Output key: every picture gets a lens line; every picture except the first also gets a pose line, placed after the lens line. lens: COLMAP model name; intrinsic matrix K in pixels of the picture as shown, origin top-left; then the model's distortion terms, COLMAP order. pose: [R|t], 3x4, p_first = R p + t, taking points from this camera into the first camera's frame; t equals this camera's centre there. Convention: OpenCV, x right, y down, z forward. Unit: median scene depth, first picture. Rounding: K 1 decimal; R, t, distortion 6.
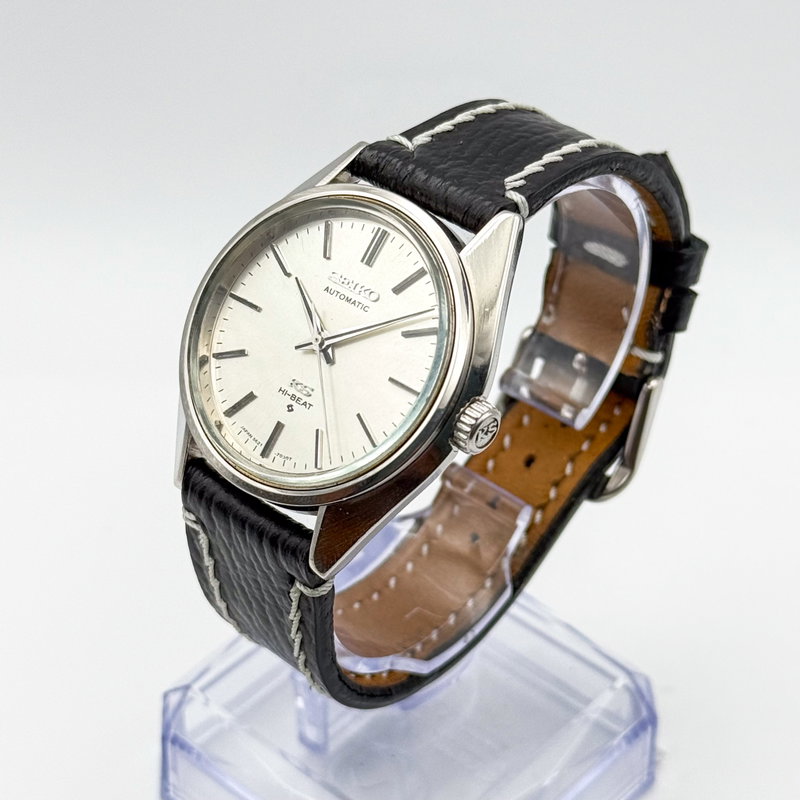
lens RADIAL K [[2174.4, 0, 400.0], [0, 2174.4, 400.0], [0, 0, 1]] dist [-0.084720, 0.665034]
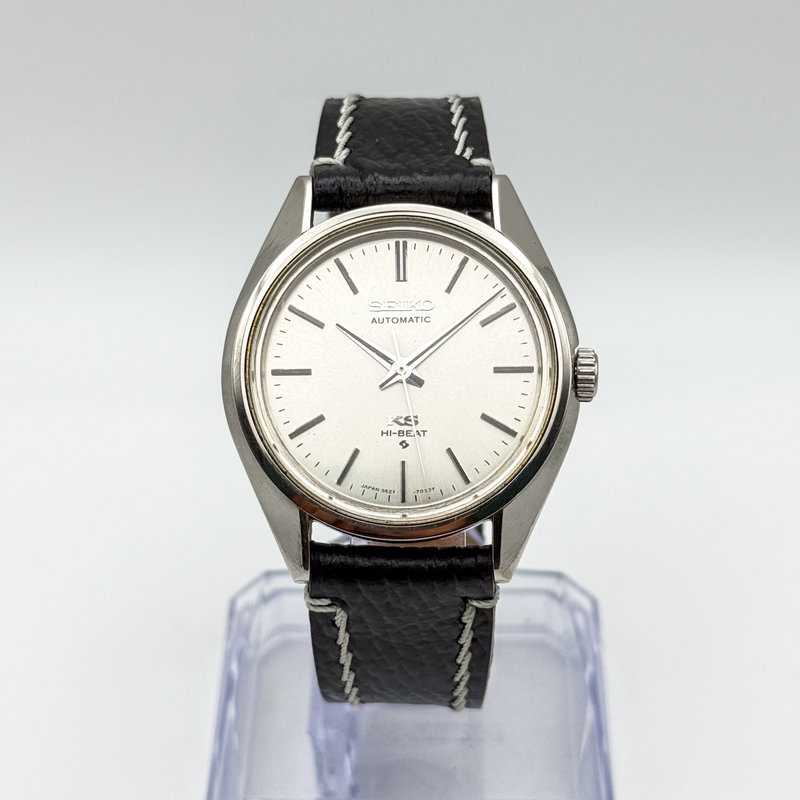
lens RADIAL K [[2174.4, 0, 400.0], [0, 2174.4, 400.0], [0, 0, 1]] dist [-0.084720, 0.665034]
pose [[0.761884, -0.422506, 0.490940, -0.510354], [0.419083, 0.899478, 0.123727, -0.132520], [-0.493865, 0.111479, 0.862363, 0.152397]]
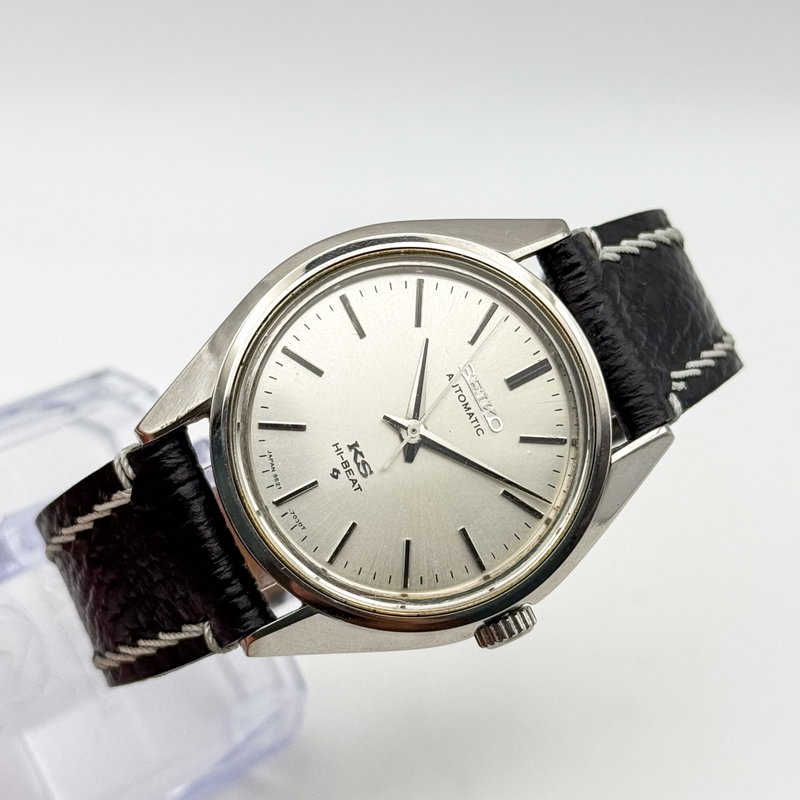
lens RADIAL K [[2174.4, 0, 400.0], [0, 2174.4, 400.0], [0, 0, 1]] dist [-0.084720, 0.665034]
pose [[0.727978, 0.495567, 0.473774, -0.427480], [-0.614388, 0.778216, 0.130025, -0.137219], [-0.304263, -0.385737, 0.870994, 0.276407]]
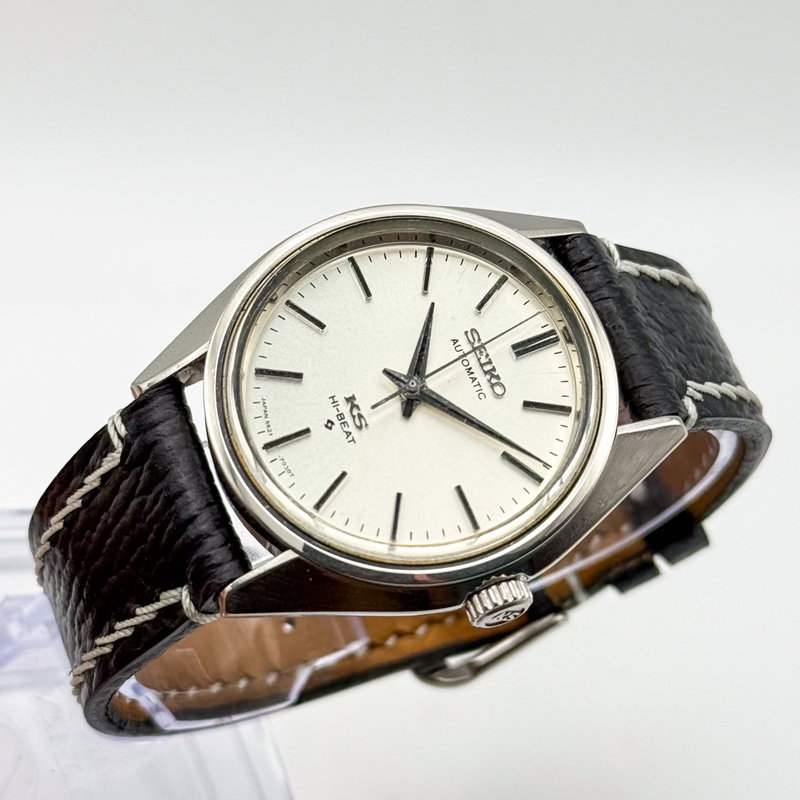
lens RADIAL K [[2174.4, 0, 400.0], [0, 2174.4, 400.0], [0, 0, 1]] dist [-0.084720, 0.665034]
pose [[0.715464, 0.652850, 0.248793, -0.231126], [-0.657717, 0.749492, -0.075296, 0.039137], [-0.235626, -0.109764, 0.965625, 0.217061]]
